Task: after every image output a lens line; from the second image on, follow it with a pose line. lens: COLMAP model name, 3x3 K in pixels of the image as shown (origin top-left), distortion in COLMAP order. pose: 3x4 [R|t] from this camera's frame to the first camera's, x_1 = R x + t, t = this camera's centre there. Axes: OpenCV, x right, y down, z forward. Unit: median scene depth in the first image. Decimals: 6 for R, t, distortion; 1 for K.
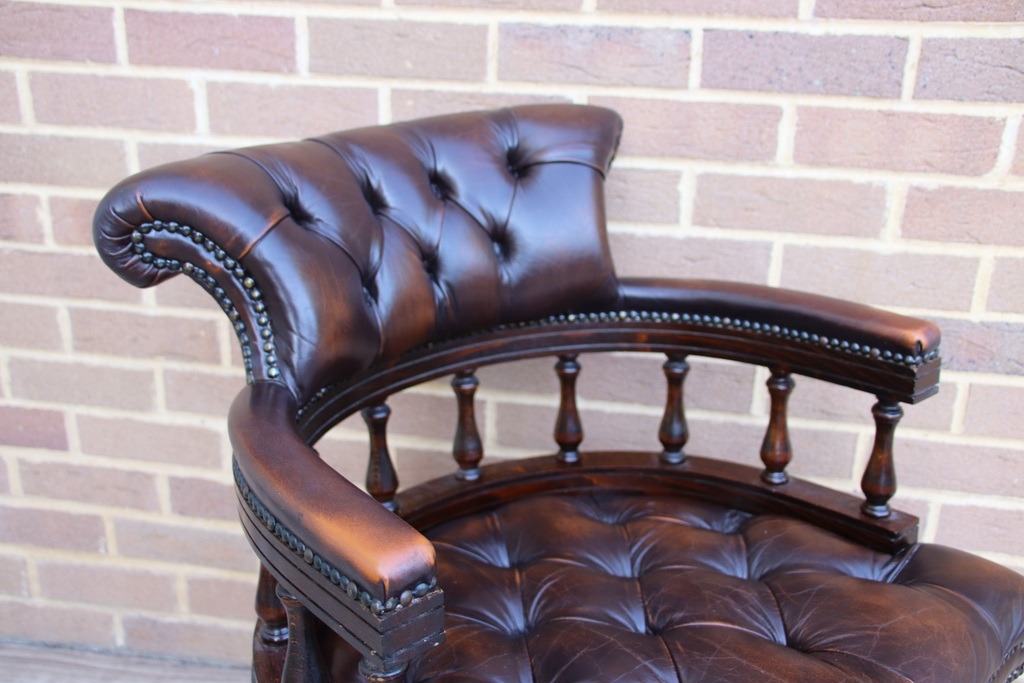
lens RADIAL K [[1021.3, 0, 517.4], [0, 1021.3, 354.4], [0, 0, 1]] dist [0.012548, 0.000000]
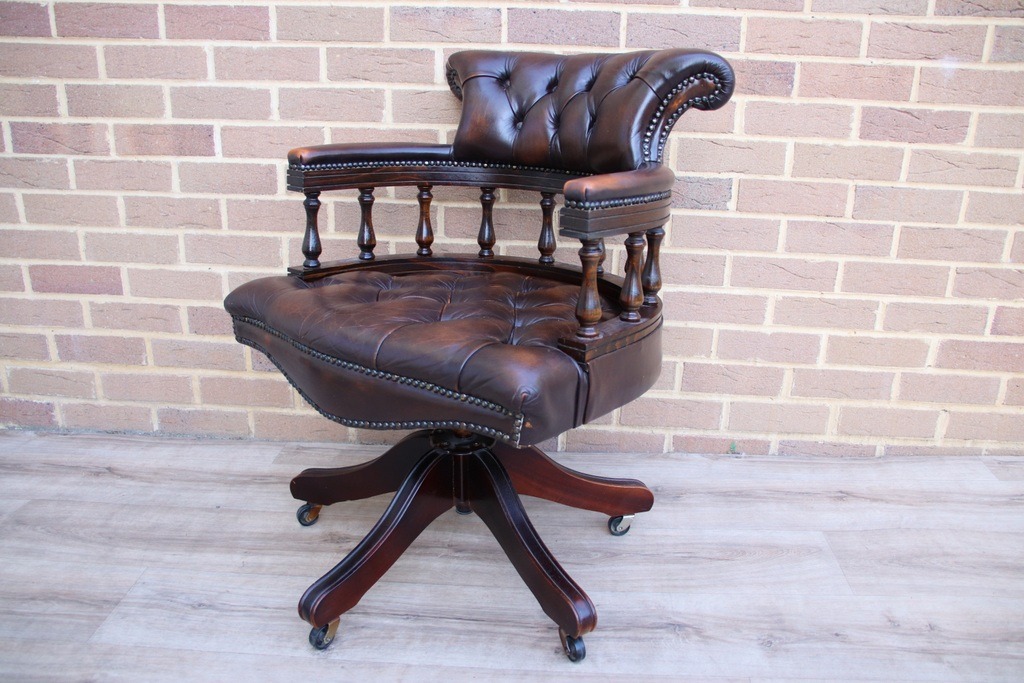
lens RADIAL K [[833.0, 0, 513.8], [0, 833.0, 348.3], [0, 0, 1]] dist [-0.118072, 0.085003]
pose [[0.994291, -0.032482, 0.101634, 0.029903], [0.035239, 0.999055, -0.025448, 0.282131], [-0.100711, 0.028884, 0.994496, -0.353620]]
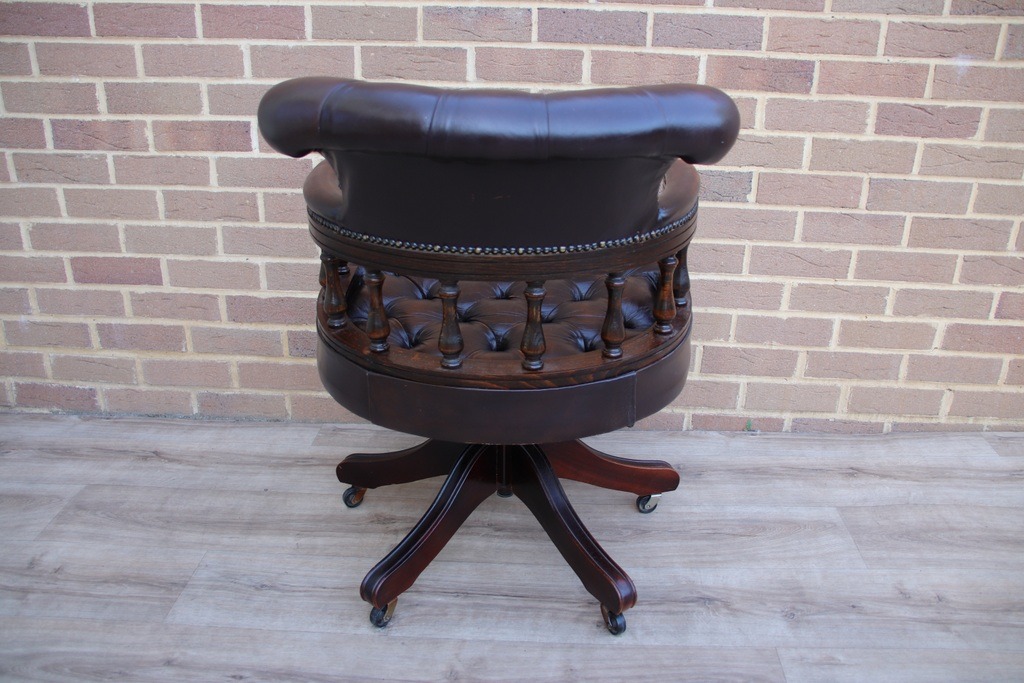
lens RADIAL K [[833.0, 0, 510.7], [0, 833.0, 347.6], [0, 0, 1]] dist [-0.118072, 0.085003]
pose [[0.993211, -0.046320, 0.106711, -0.044572], [0.043454, 0.998633, 0.029034, 0.221953], [-0.107910, -0.024200, 0.993866, -0.416894]]
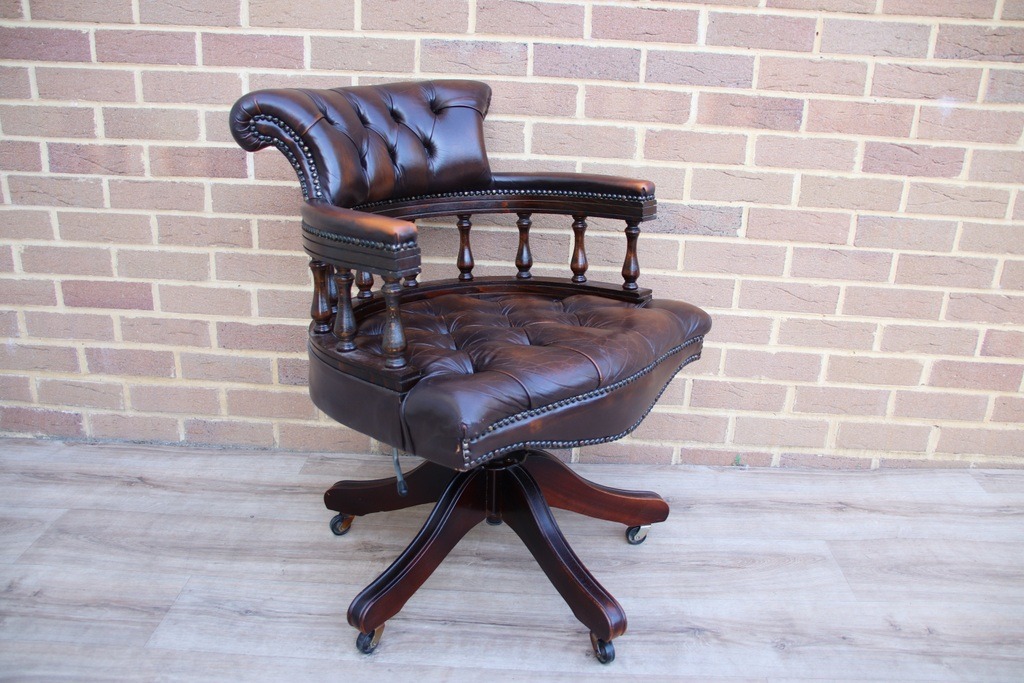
lens RADIAL K [[833.0, 0, 510.6], [0, 833.0, 351.5], [0, 0, 1]] dist [-0.118072, 0.085003]
pose [[0.991767, -0.025452, 0.125504, -0.054895], [0.028176, 0.999403, -0.019975, 0.248700], [-0.124921, 0.023347, 0.991892, -0.418560]]
